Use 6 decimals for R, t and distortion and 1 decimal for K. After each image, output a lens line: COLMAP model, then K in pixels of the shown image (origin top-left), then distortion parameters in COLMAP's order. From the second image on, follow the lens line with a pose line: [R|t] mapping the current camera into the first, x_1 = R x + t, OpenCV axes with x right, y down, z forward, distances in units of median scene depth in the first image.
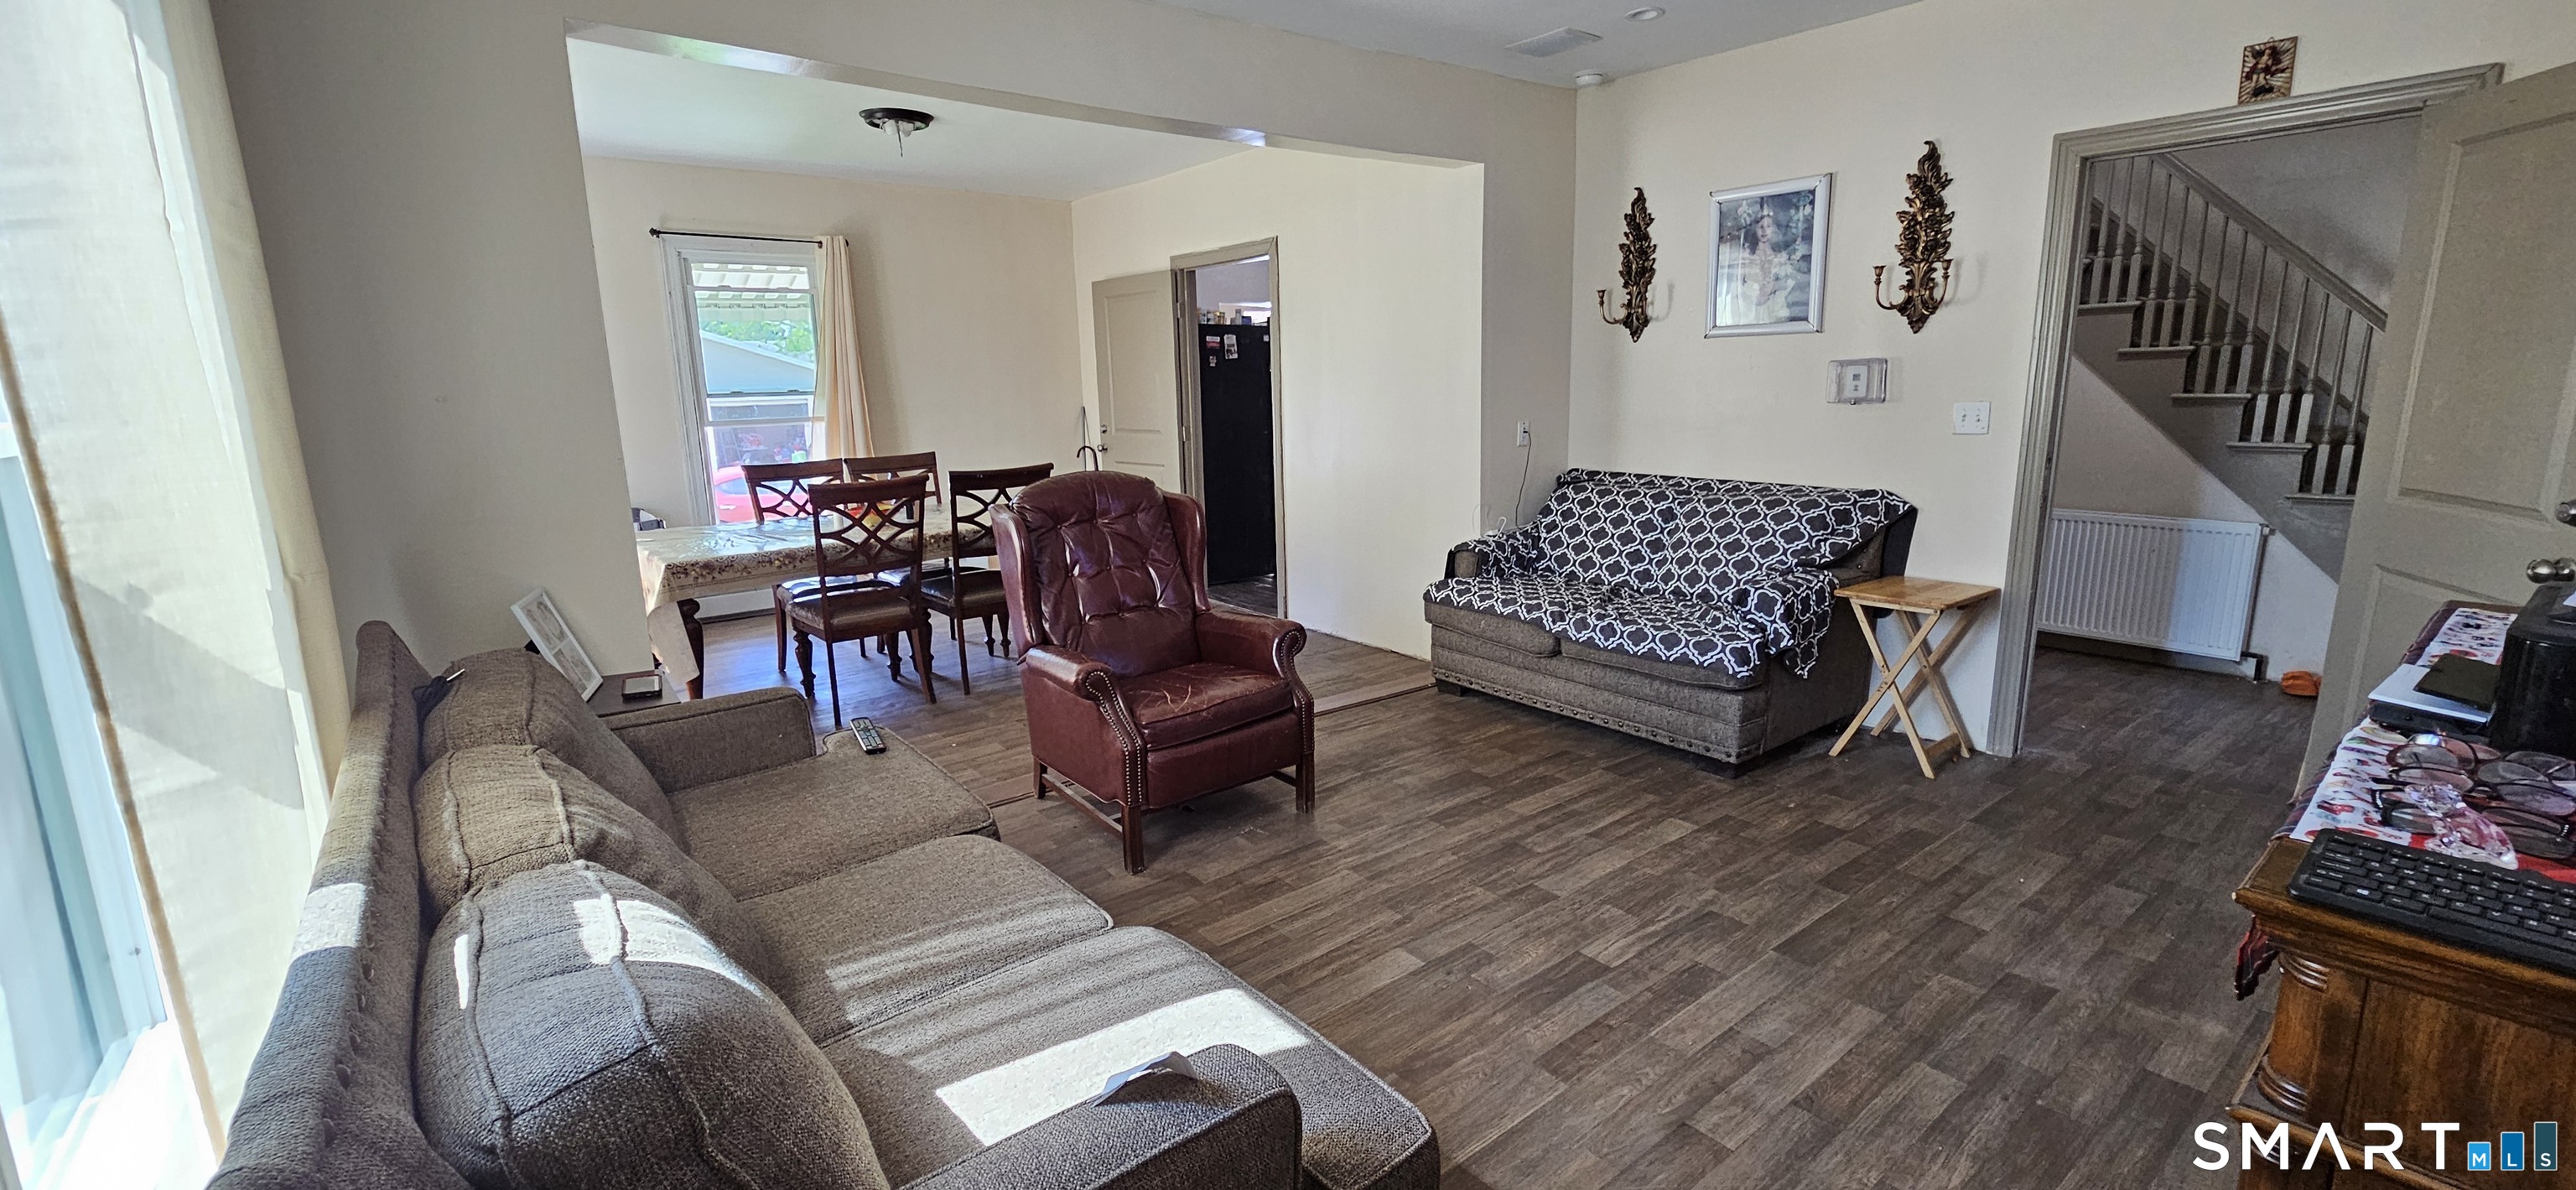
lens RADIAL K [[1054.9, 0, 1275.5], [0, 1054.9, 578.0], [0, 0, 1]] dist [0.001977, -0.000201]
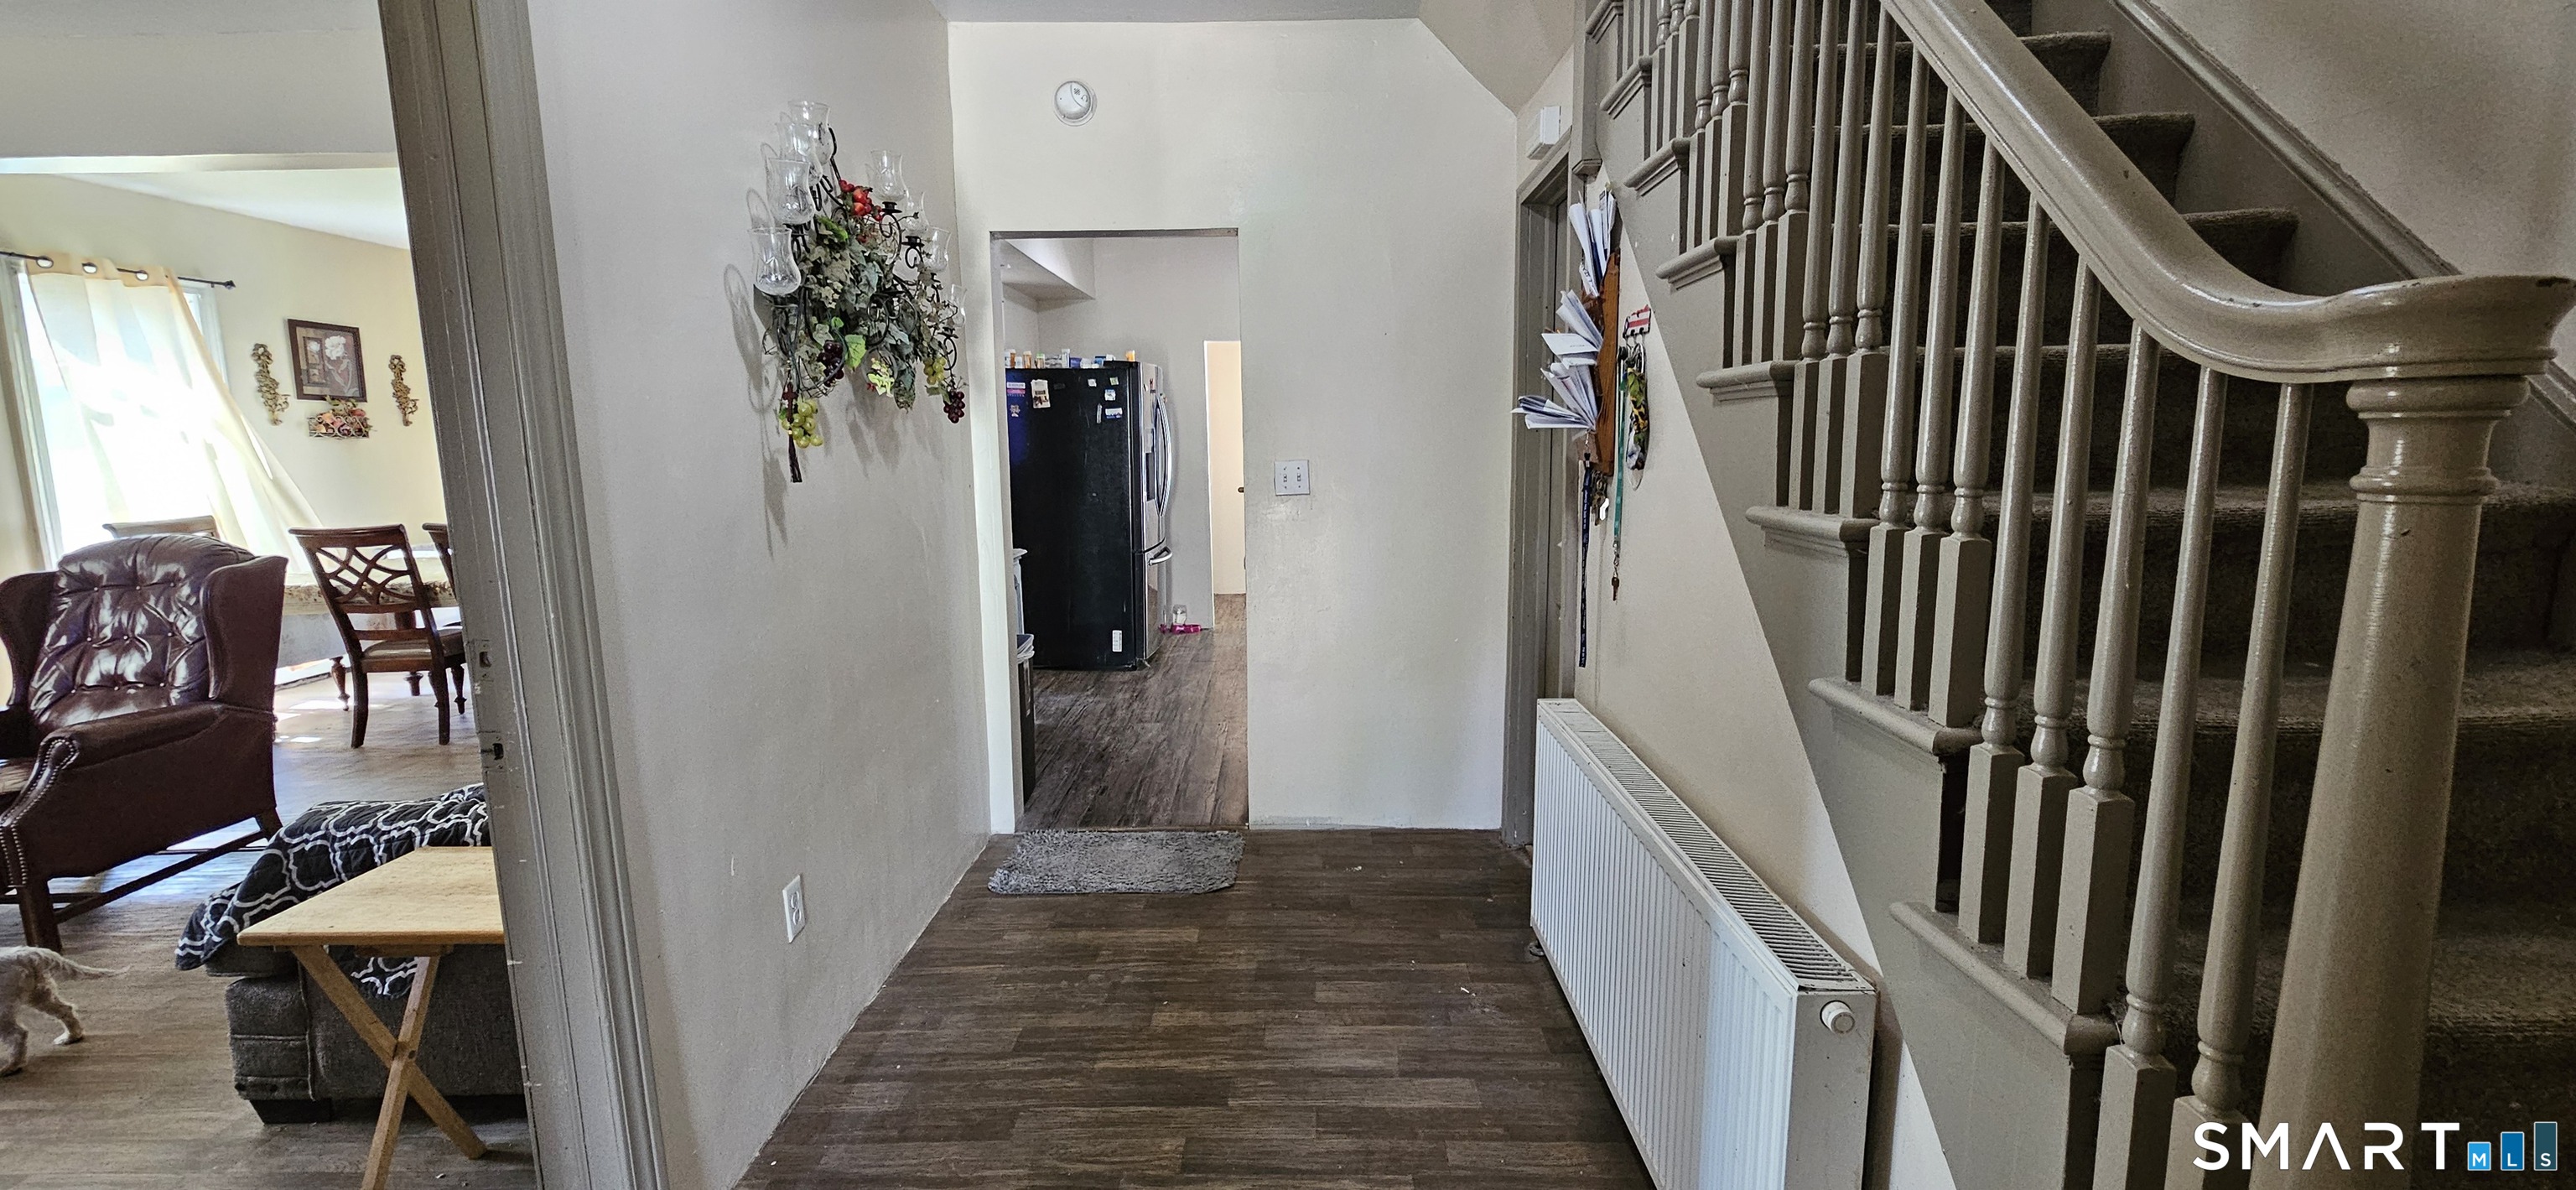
lens RADIAL K [[1054.9, 0, 1307.9], [0, 1054.9, 609.0], [0, 0, 1]] dist [0.001977, -0.000201]
pose [[0.796579, 0.126149, -0.591227, 1.178419], [-0.144826, 0.989328, 0.015962, -0.192545], [0.586931, 0.072910, 0.806347, 0.778056]]
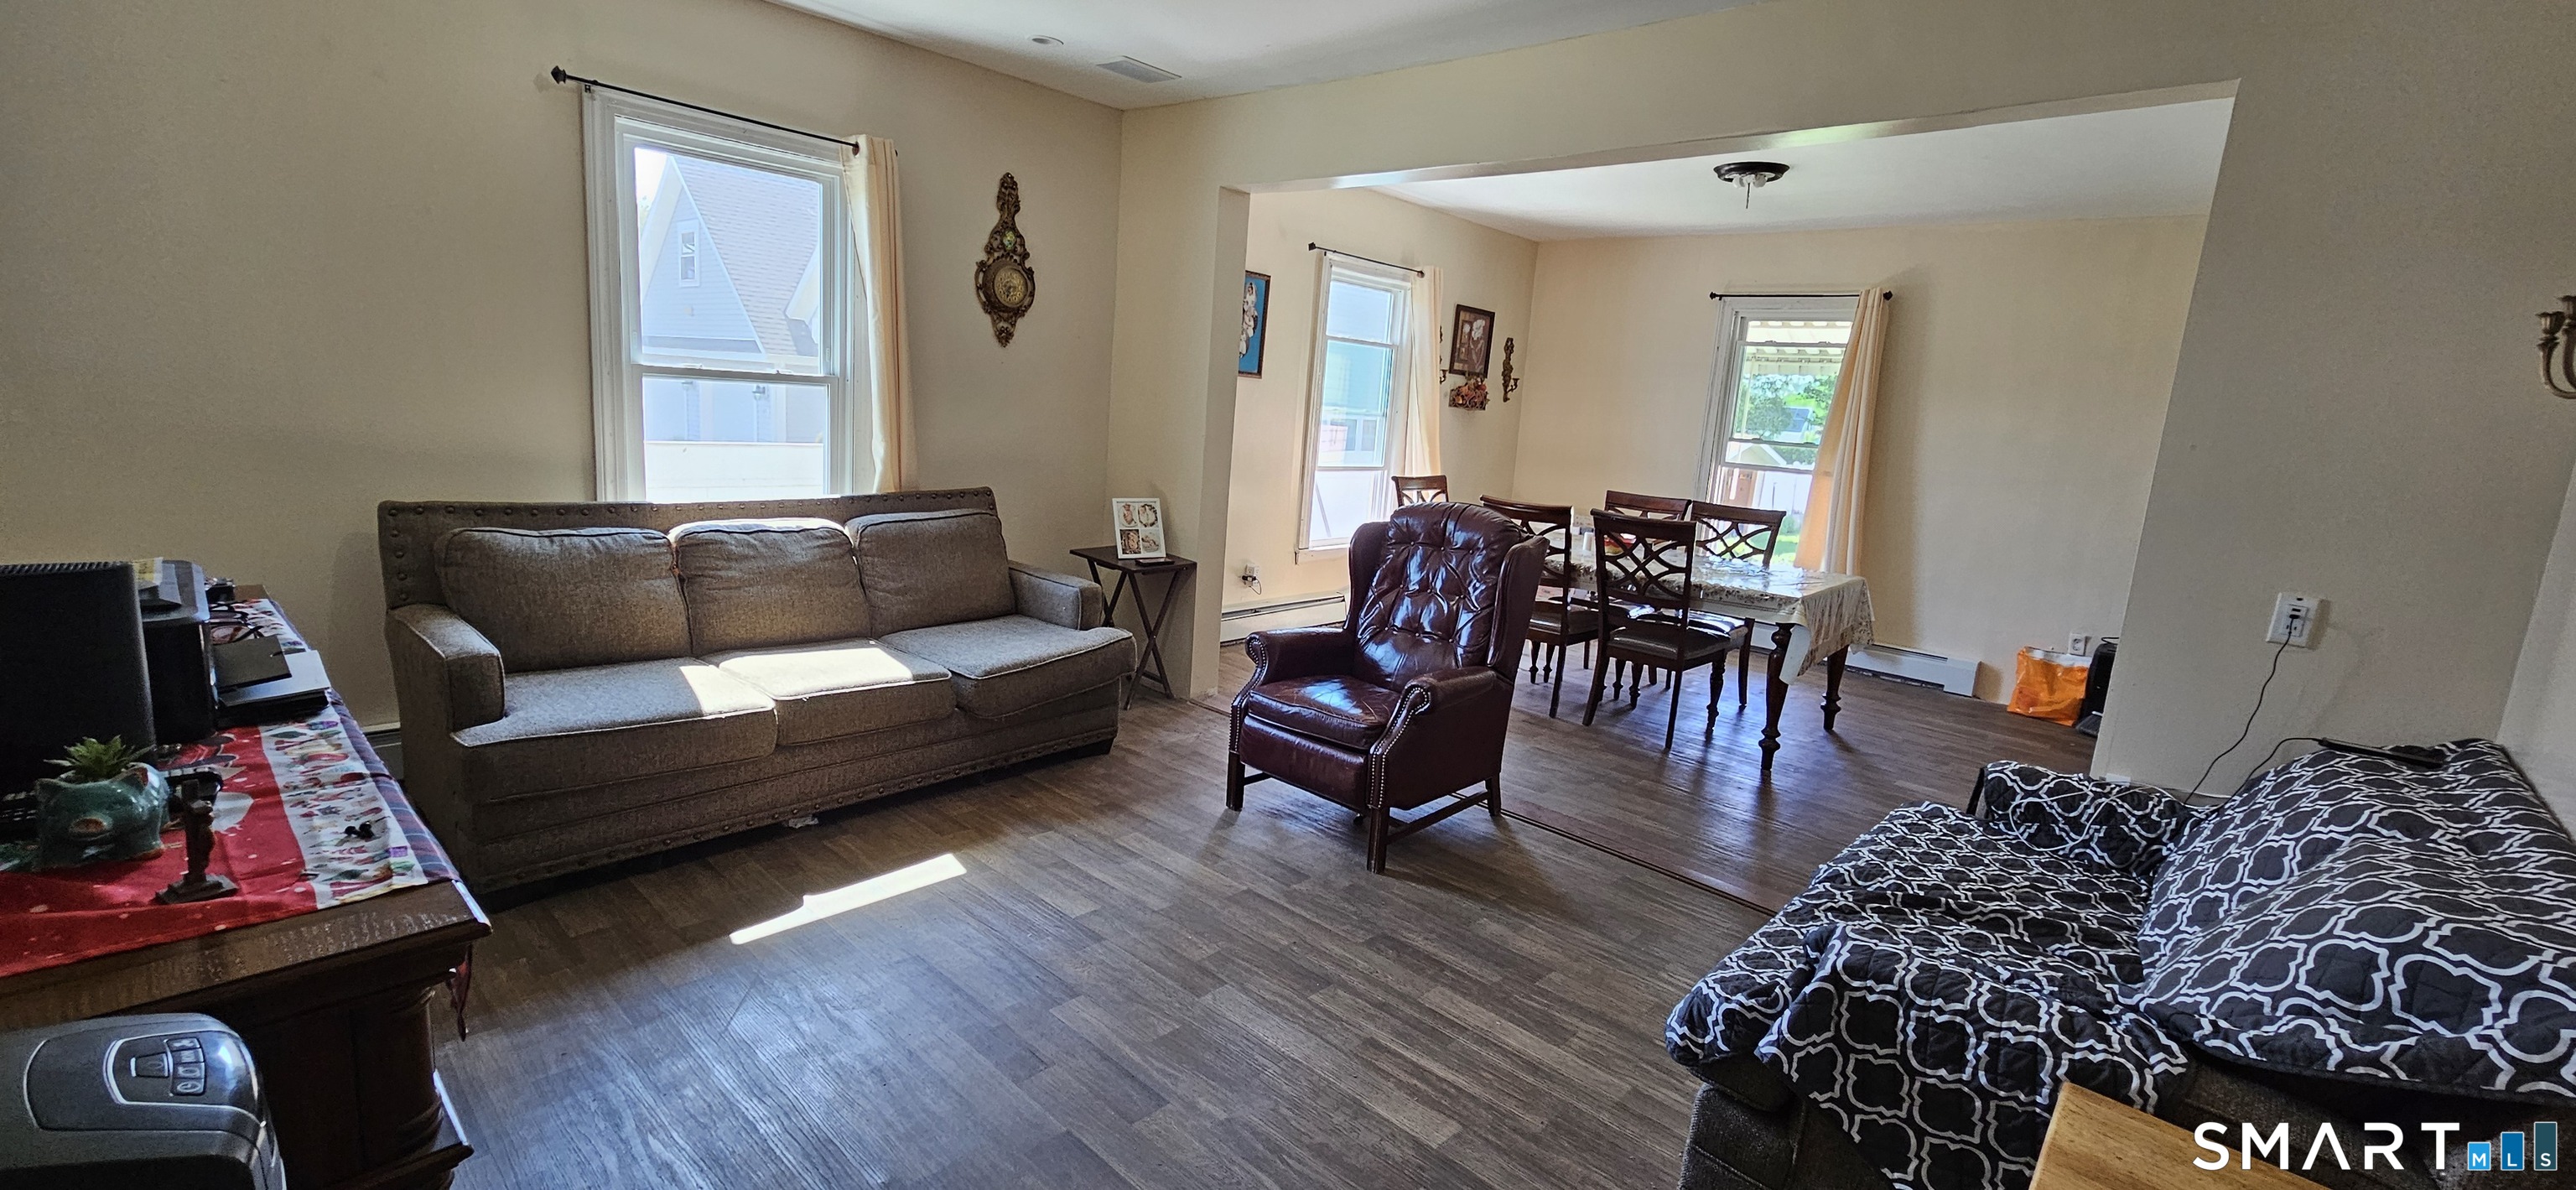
lens RADIAL K [[1054.9, 0, 1298.8], [0, 1054.9, 585.9], [0, 0, 1]] dist [0.001977, -0.000201]
pose [[0.169208, 0.210816, -0.962769, 0.770044], [-0.263710, 0.950923, 0.161875, -0.138259], [0.949645, 0.226501, 0.216498, 0.588197]]
